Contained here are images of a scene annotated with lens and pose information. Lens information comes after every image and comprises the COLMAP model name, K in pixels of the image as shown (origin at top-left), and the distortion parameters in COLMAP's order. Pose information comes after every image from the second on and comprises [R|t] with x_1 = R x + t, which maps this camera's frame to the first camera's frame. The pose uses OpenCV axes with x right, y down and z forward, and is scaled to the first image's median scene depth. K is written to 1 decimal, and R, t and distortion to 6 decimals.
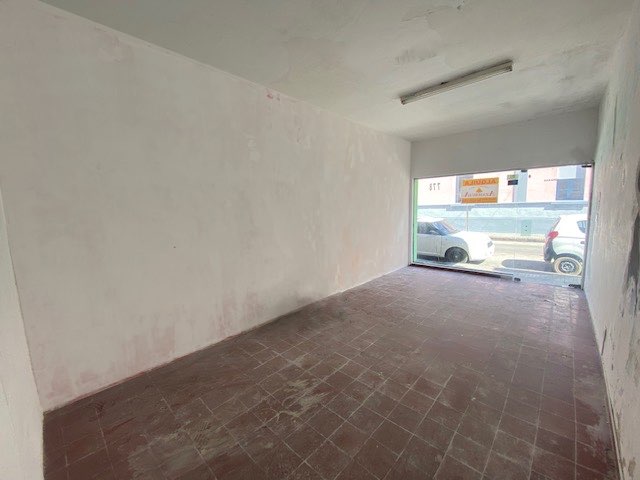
lens RADIAL K [[259.3, 0, 317.6], [0, 259.3, 241.7], [0, 0, 1]] dist [0.001917, 0.000033]
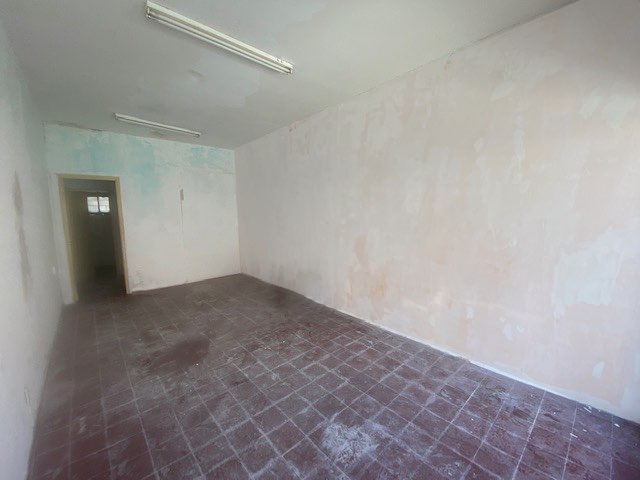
lens RADIAL K [[259.3, 0, 317.5], [0, 259.3, 238.3], [0, 0, 1]] dist [0.001917, 0.000033]
pose [[-0.076935, 0.138417, -0.987381, 1.152439], [-0.116926, 0.982230, 0.146805, -0.199277], [0.990156, 0.126745, -0.059383, 1.210539]]
